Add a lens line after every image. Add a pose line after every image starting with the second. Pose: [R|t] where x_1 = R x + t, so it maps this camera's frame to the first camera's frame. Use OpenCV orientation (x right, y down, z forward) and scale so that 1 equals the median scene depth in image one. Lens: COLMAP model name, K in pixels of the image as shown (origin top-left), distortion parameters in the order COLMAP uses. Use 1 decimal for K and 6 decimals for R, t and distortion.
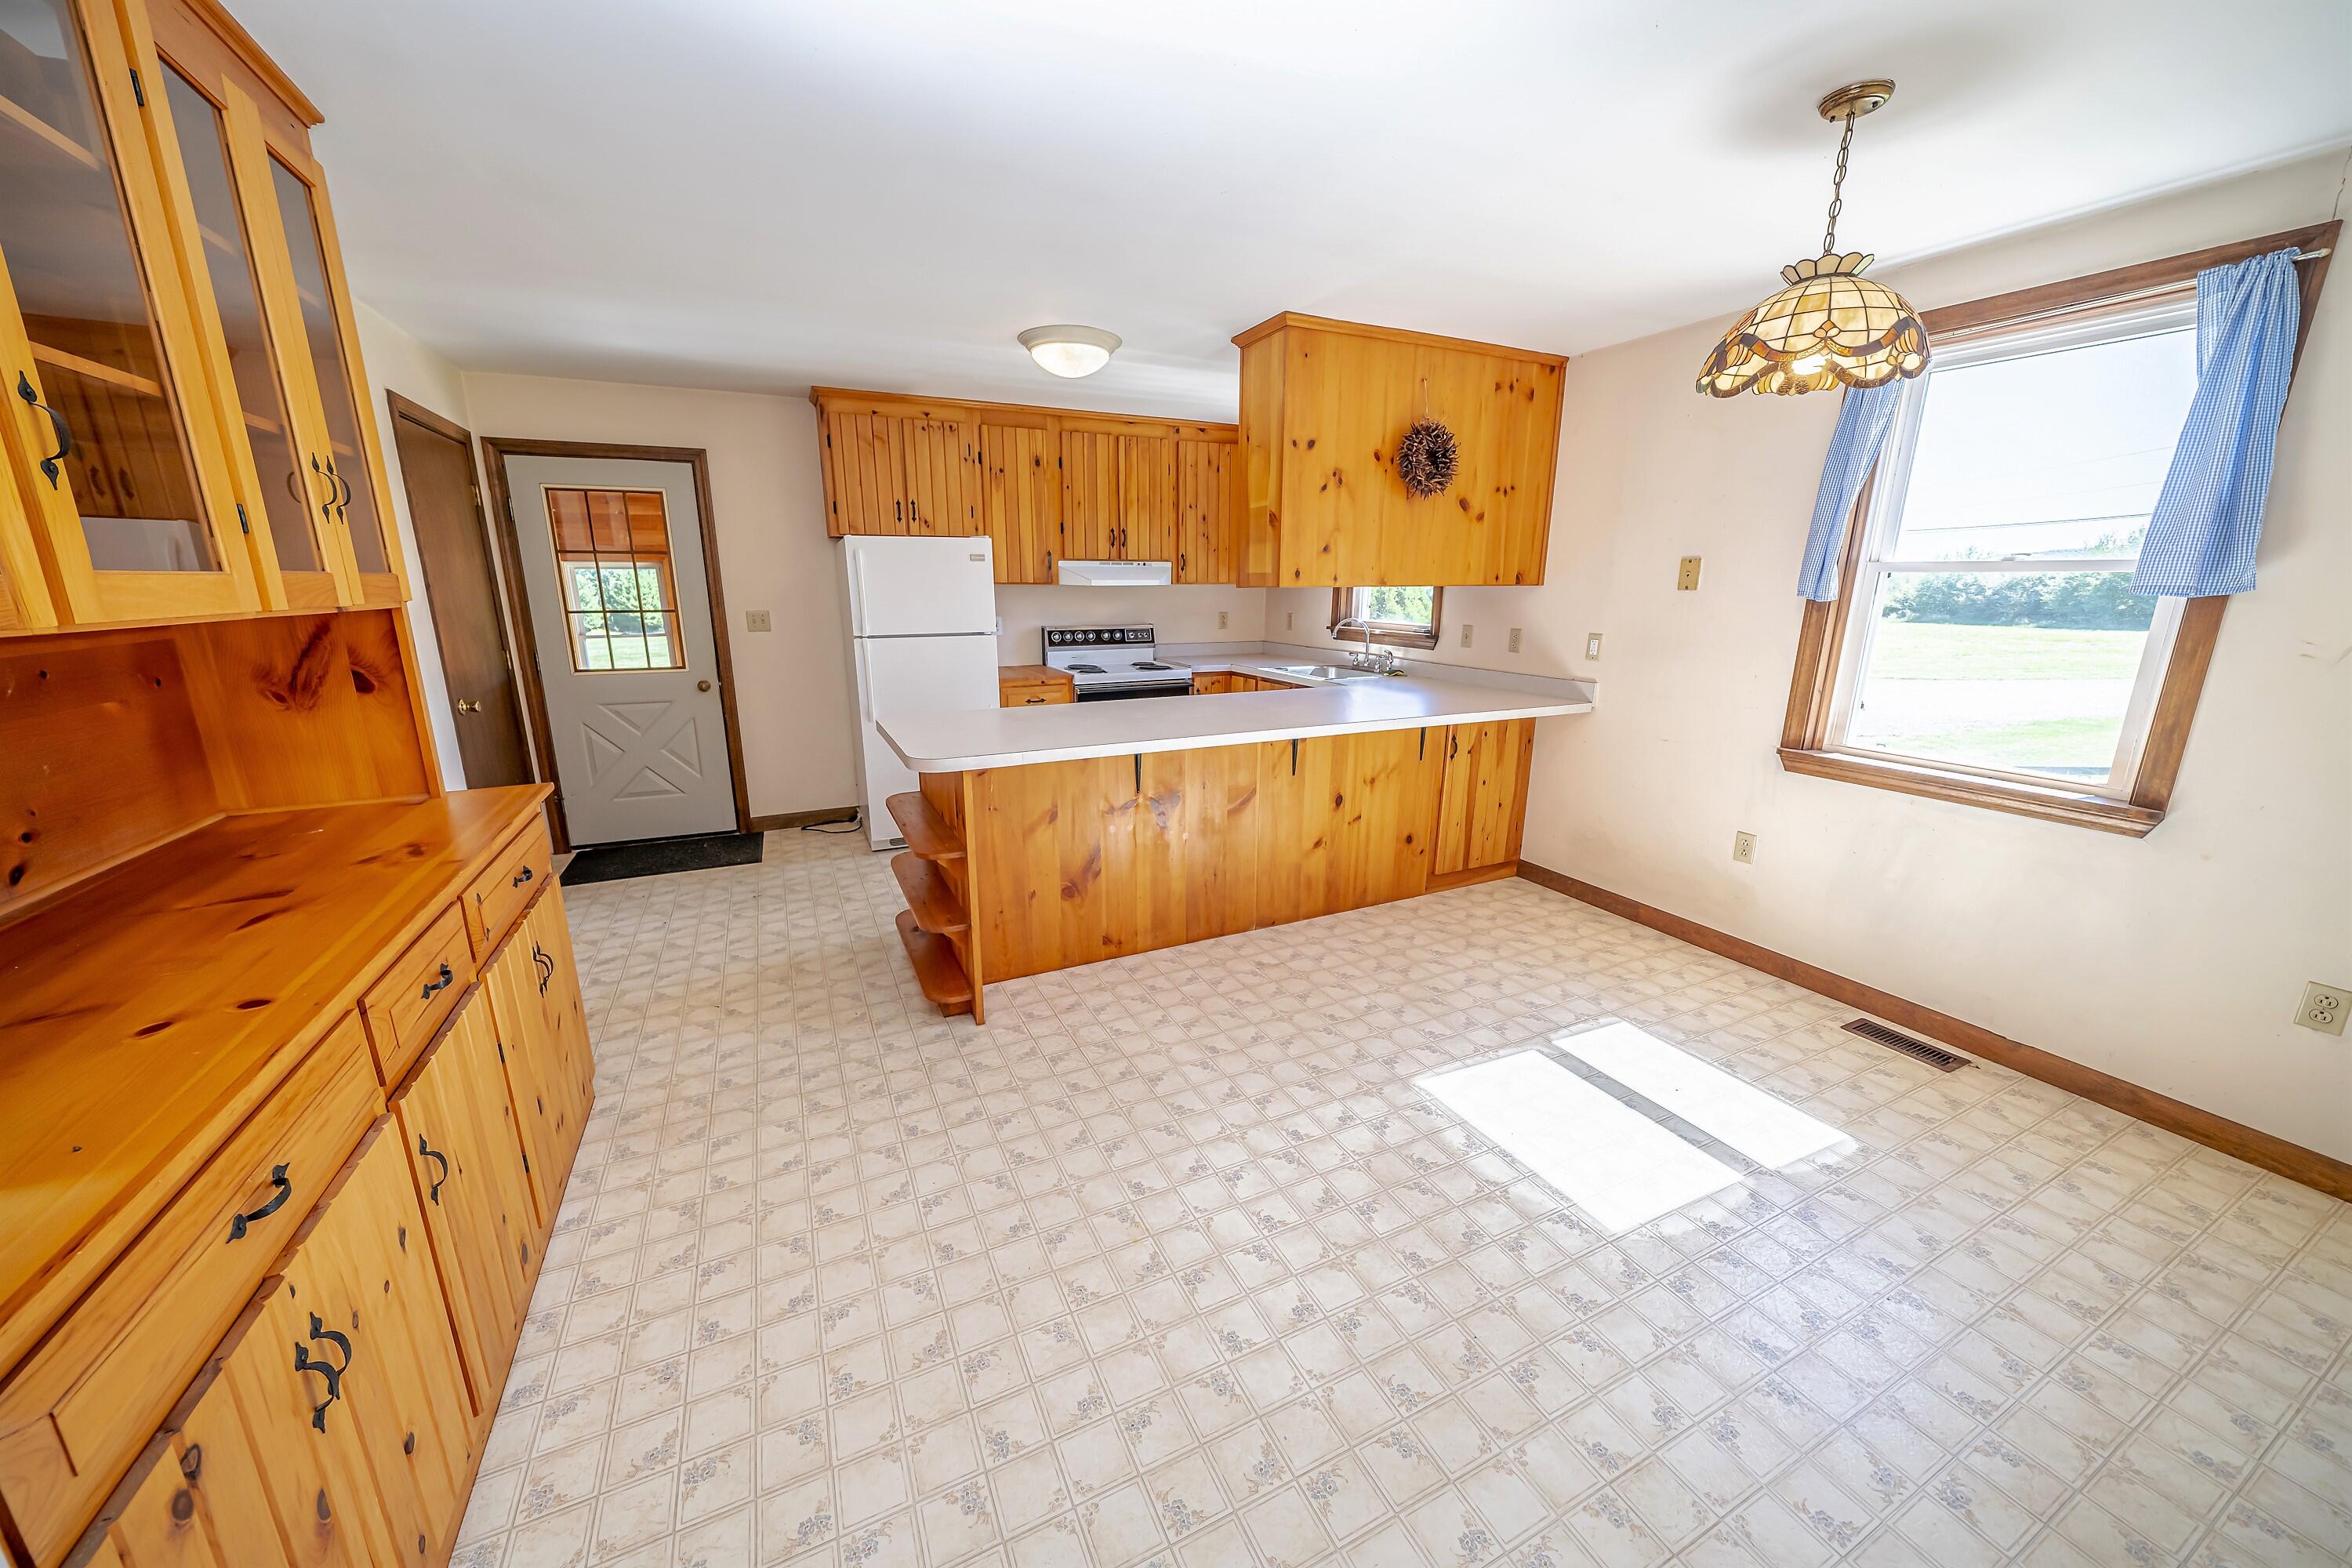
lens RADIAL K [[799.1, 0, 1127.3], [0, 799.1, 786.5], [0, 0, 1]] dist [-0.004267, -0.000180]
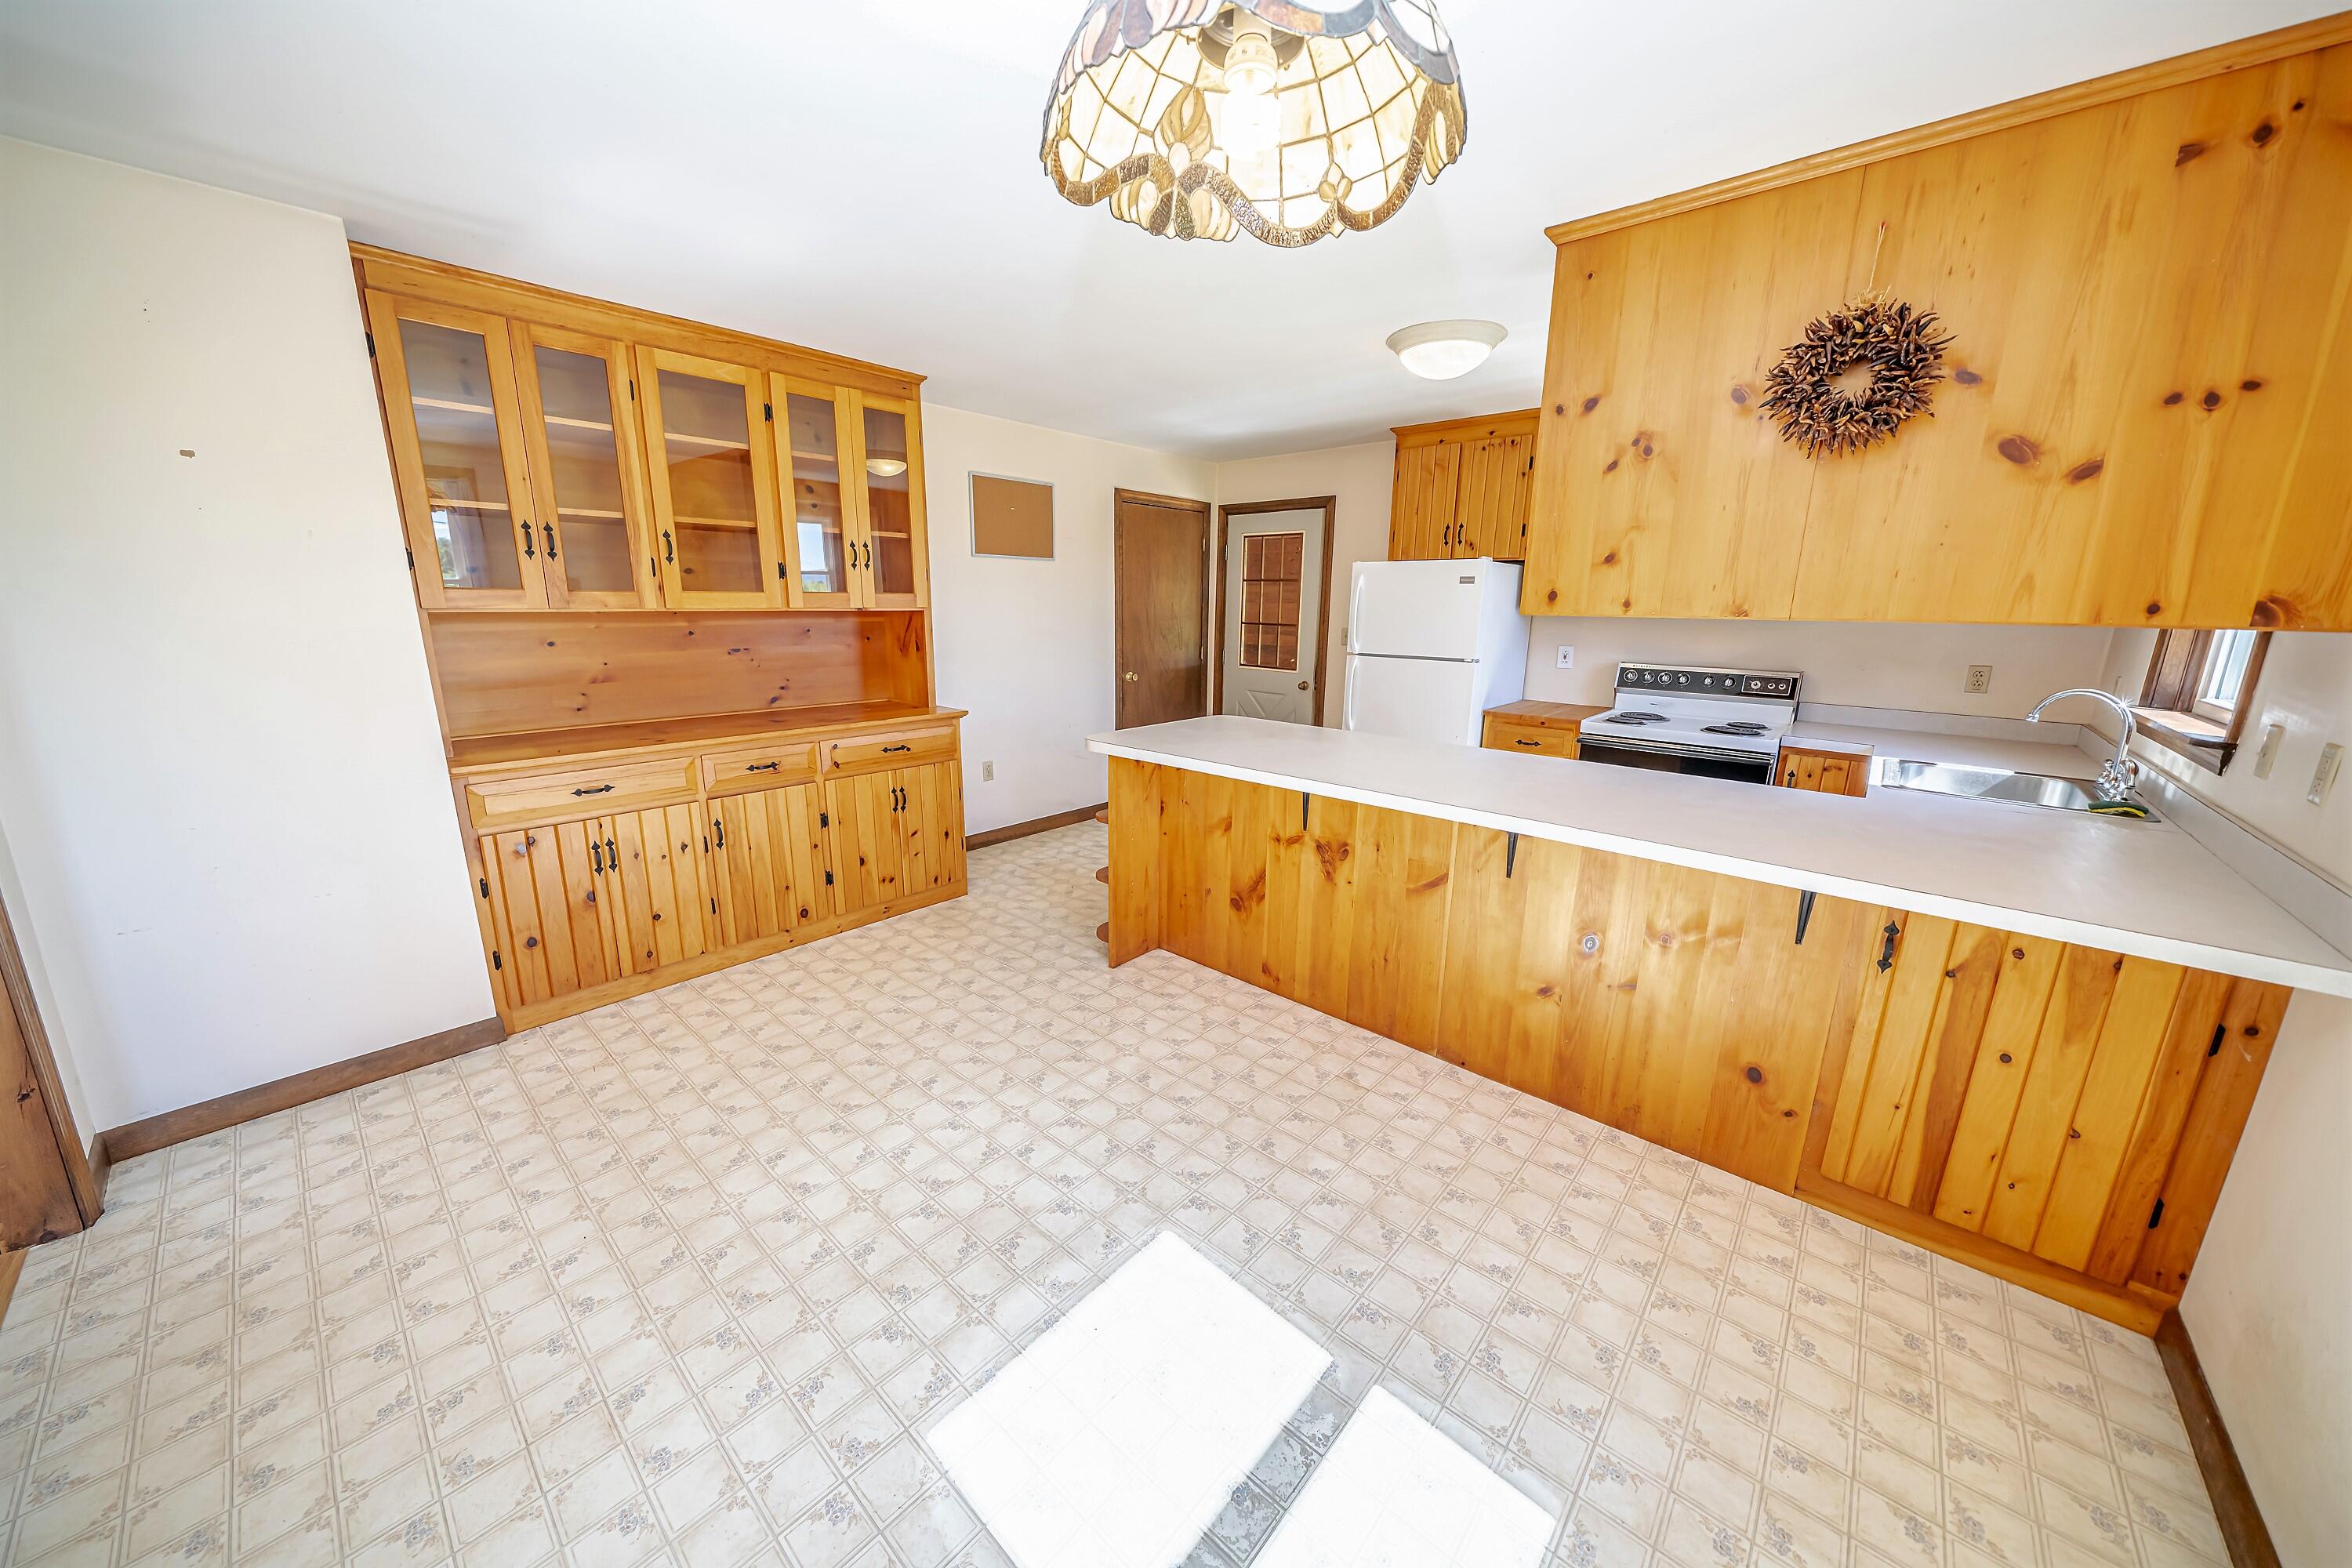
lens RADIAL K [[799.1, 0, 1226.3], [0, 799.1, 785.1], [0, 0, 1]] dist [-0.004267, -0.000180]
pose [[0.434042, 0.209195, -0.876268, 0.773654], [-0.238784, 0.964592, 0.112004, -0.123316], [0.868671, 0.160624, 0.468626, 0.477750]]
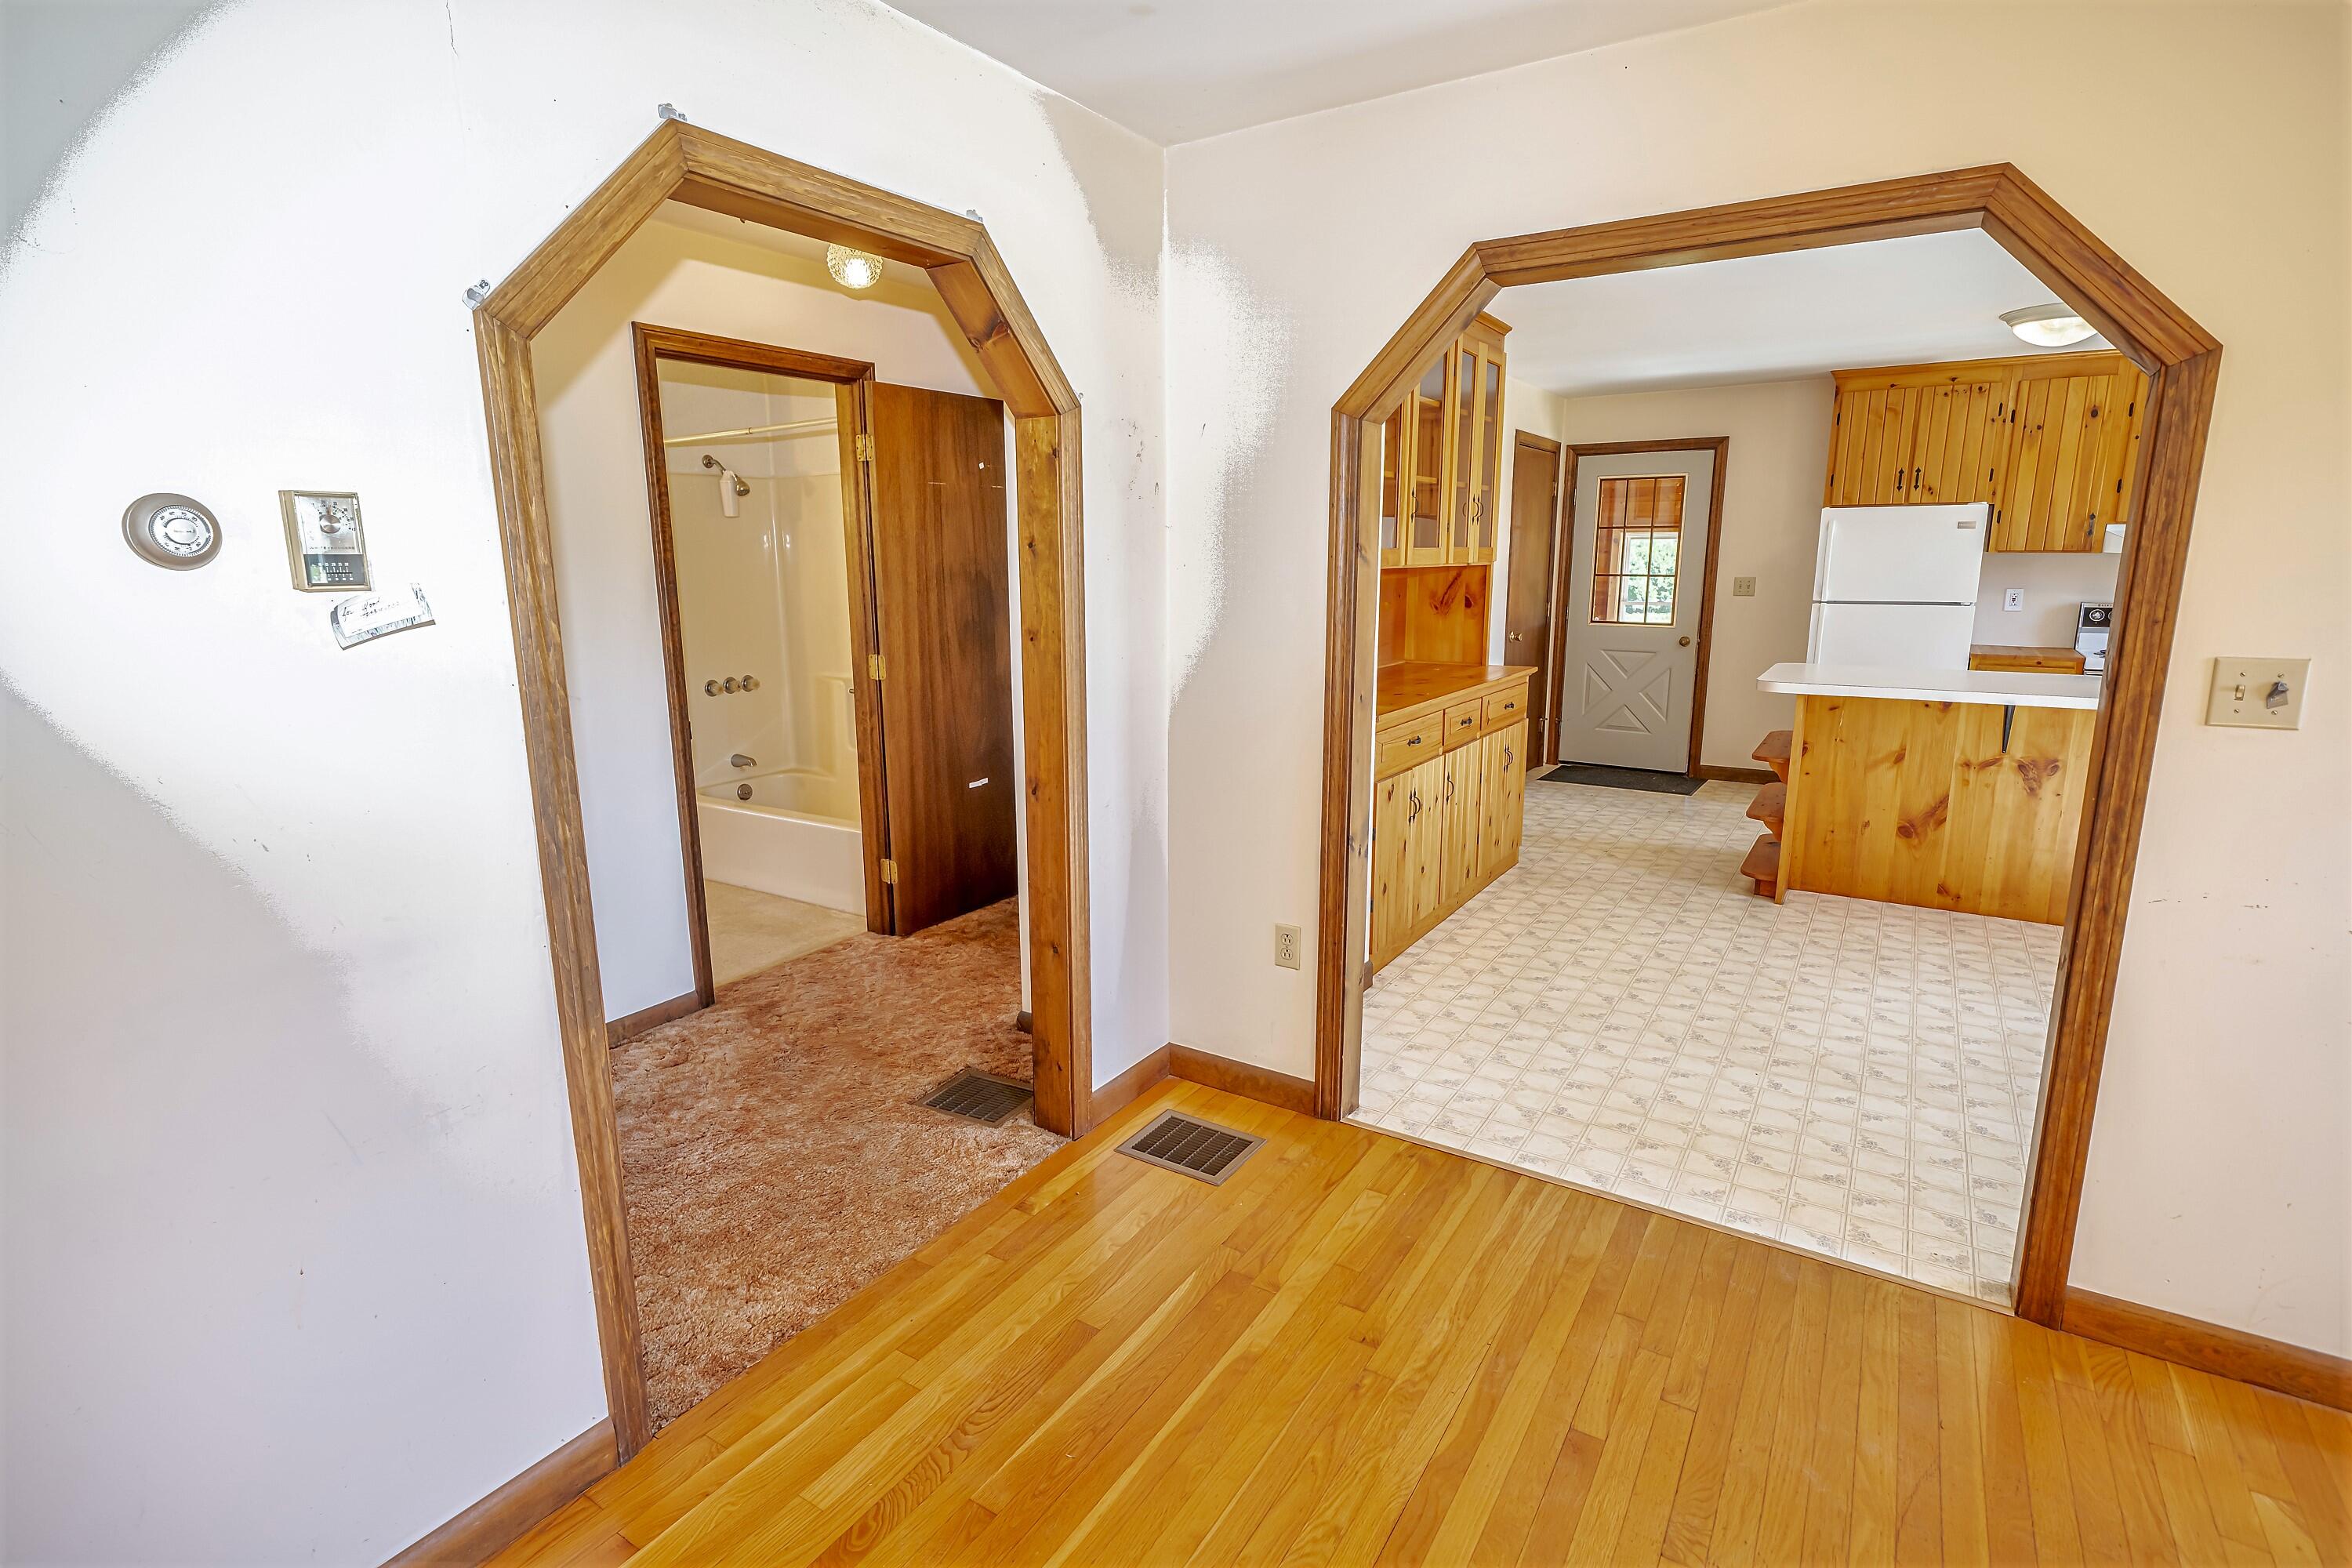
lens RADIAL K [[1141.8, 0, 1224.6], [0, 1141.8, 788.8], [0, 0, 1]] dist [0.006458, 0.000594]
pose [[0.570836, 0.164873, -0.804340, 0.634036], [-0.202084, 0.977709, 0.056992, 0.171661], [0.795807, 0.130011, 0.591429, -0.662001]]
